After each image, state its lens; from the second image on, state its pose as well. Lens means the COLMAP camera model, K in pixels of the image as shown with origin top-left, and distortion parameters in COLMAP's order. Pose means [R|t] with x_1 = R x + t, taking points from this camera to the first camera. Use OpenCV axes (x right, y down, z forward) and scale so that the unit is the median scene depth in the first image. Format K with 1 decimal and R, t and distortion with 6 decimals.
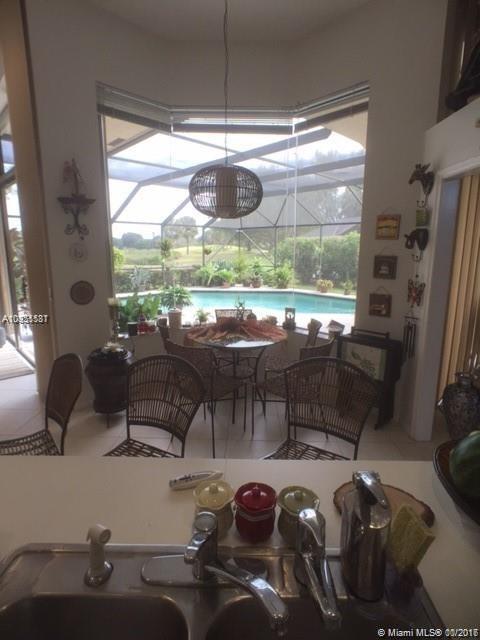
lens RADIAL K [[346.2, 0, 244.3], [0, 346.2, 311.0], [0, 0, 1]] dist [-0.047780, 0.036827]
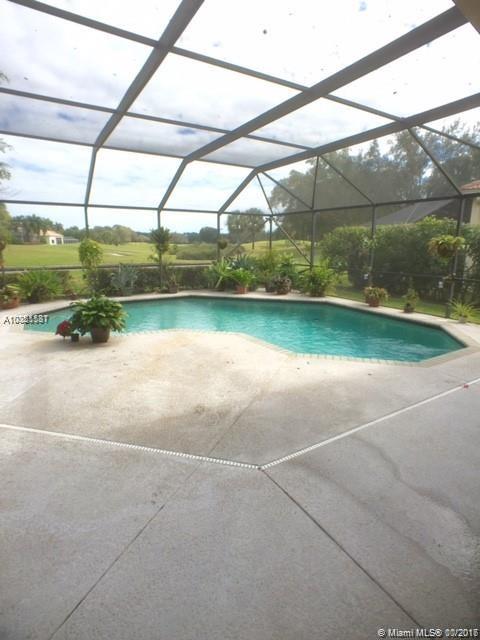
lens RADIAL K [[346.2, 0, 244.3], [0, 346.2, 311.0], [0, 0, 1]] dist [-0.047780, 0.036827]
pose [[0.975311, 0.043558, -0.216495, 0.119799], [-0.040482, 0.999007, 0.018629, -0.042512], [0.217092, -0.009405, 0.976106, 0.267001]]
